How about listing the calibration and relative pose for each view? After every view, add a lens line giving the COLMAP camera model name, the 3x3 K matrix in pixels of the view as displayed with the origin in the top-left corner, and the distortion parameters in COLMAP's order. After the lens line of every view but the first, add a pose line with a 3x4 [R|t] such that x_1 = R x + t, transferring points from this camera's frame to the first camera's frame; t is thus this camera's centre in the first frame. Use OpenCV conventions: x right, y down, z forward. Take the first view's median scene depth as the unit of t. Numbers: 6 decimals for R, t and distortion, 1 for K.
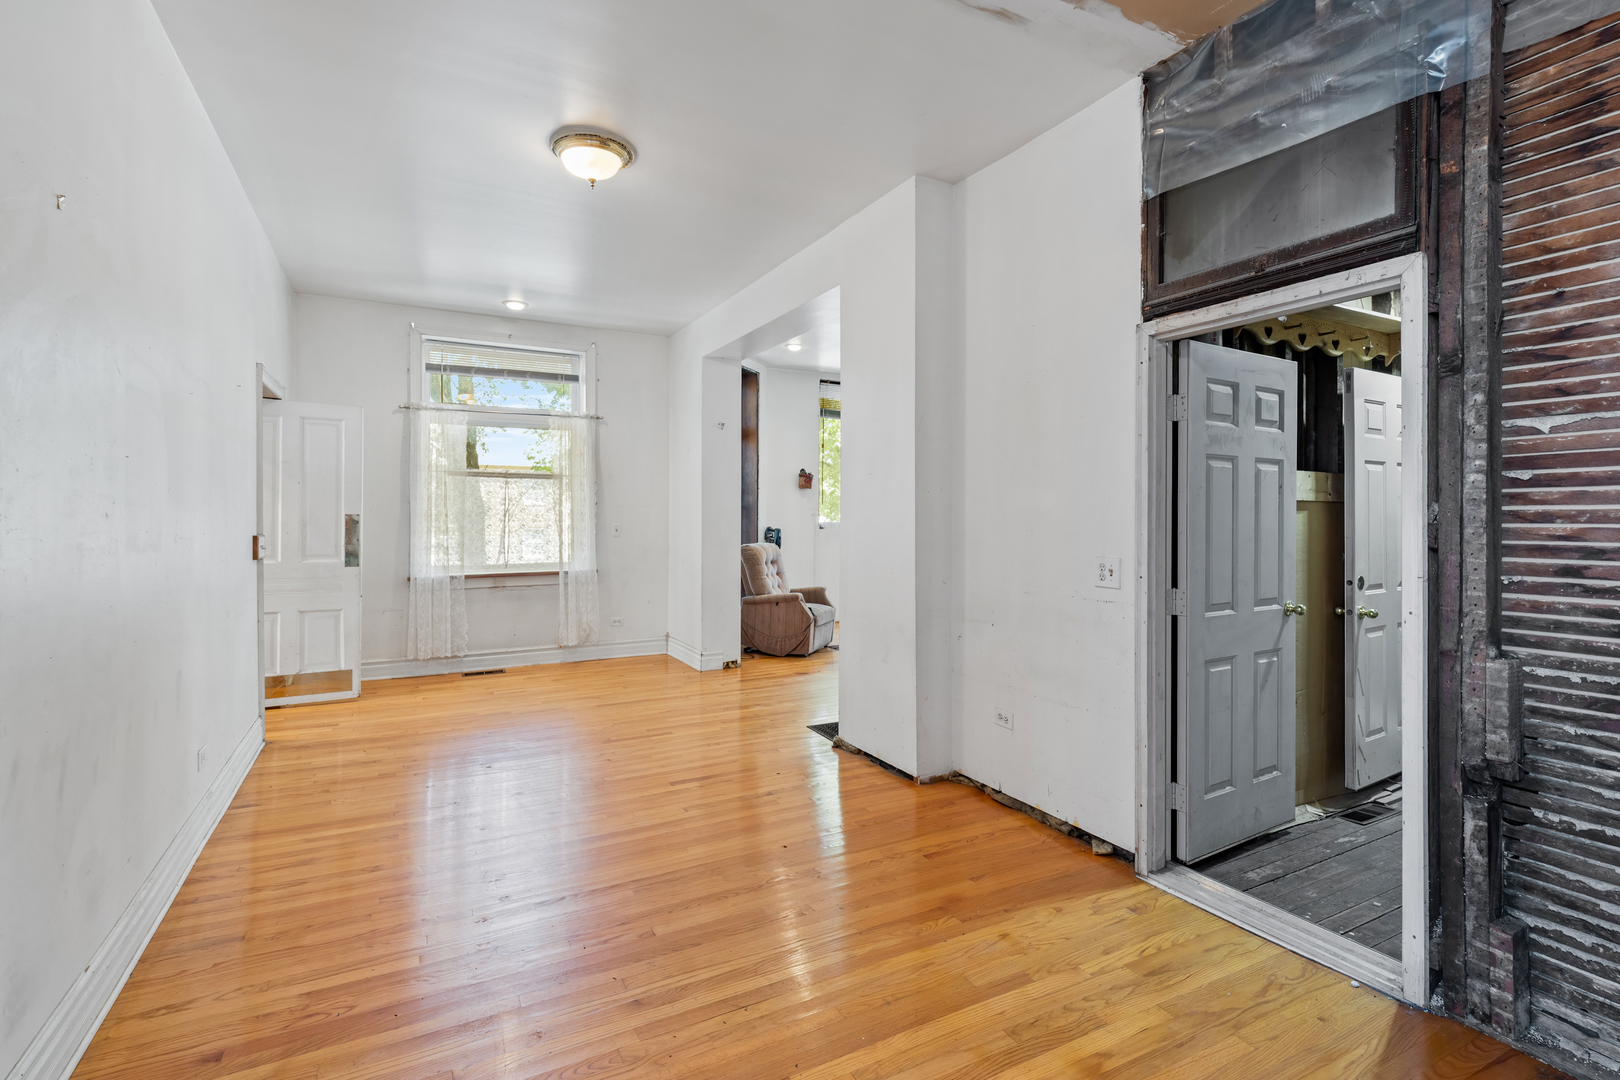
lens RADIAL K [[749.5, 0, 807.5], [0, 749.5, 517.6], [0, 0, 1]] dist [0.017492, -0.004080]
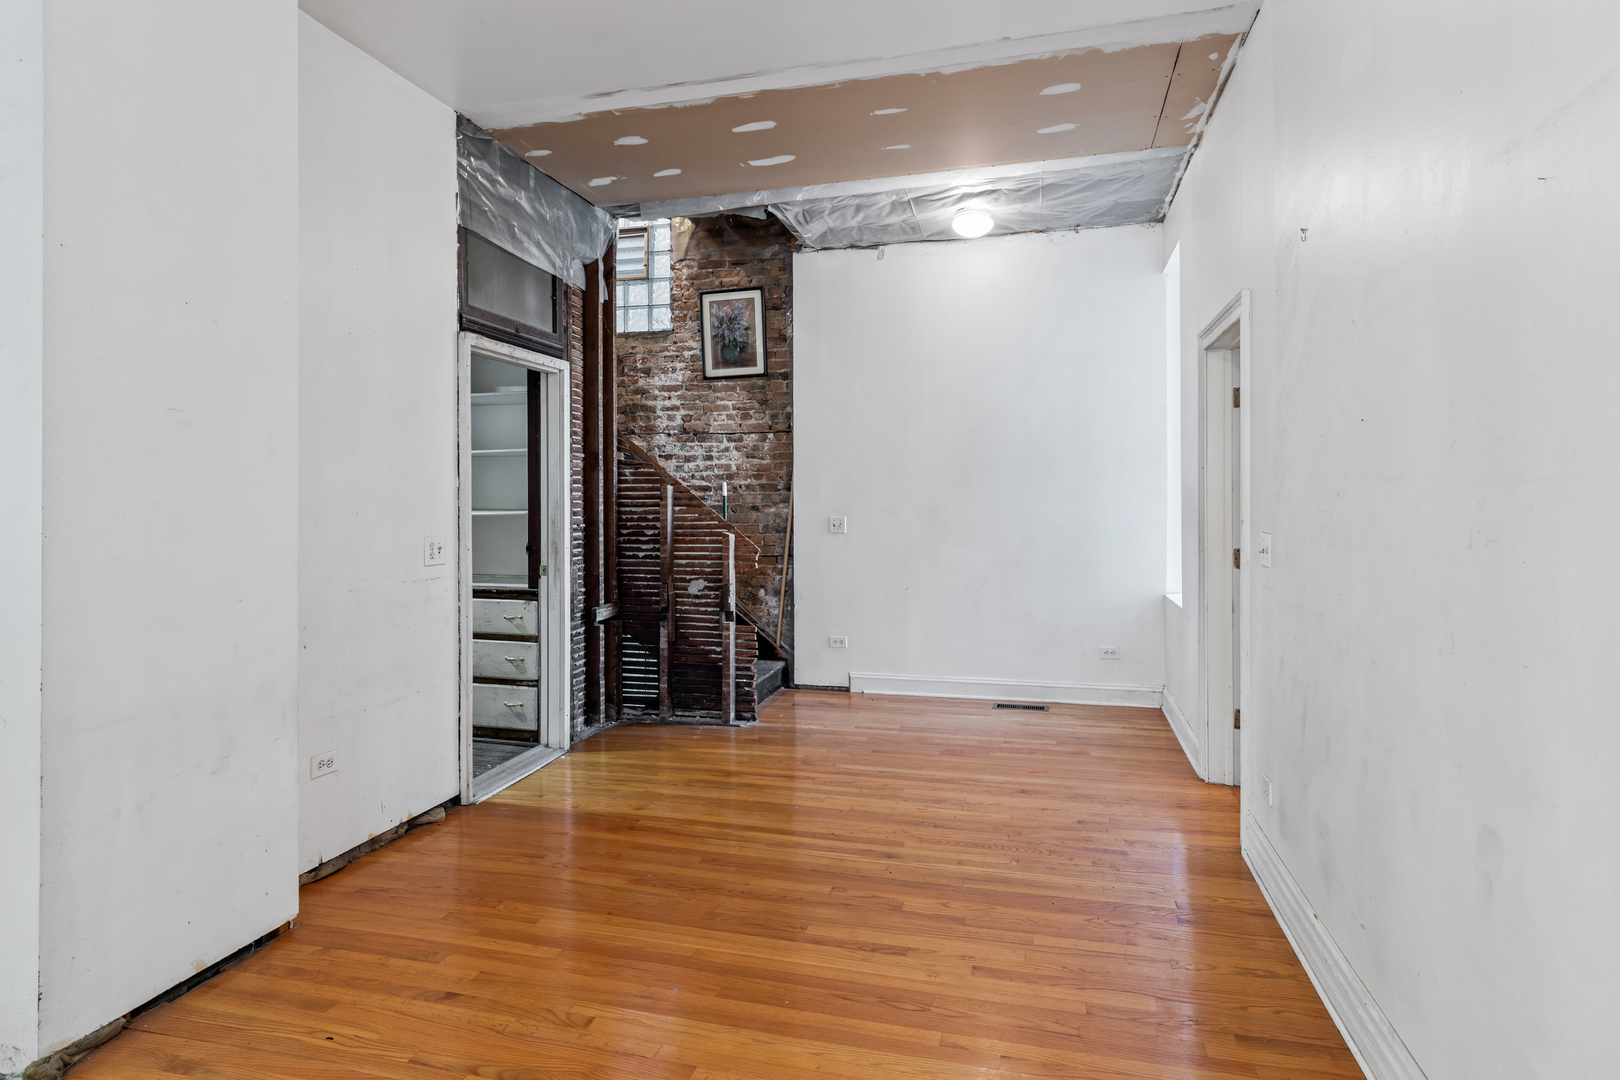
lens RADIAL K [[897.2, 0, 796.0], [0, 897.2, 495.0], [0, 0, 1]] dist [-0.012377, -0.000210]
pose [[-0.721351, 0.004244, 0.692557, -0.973081], [0.006459, 0.999979, 0.000600, -0.002918], [-0.692540, 0.004906, -0.721363, 1.814777]]
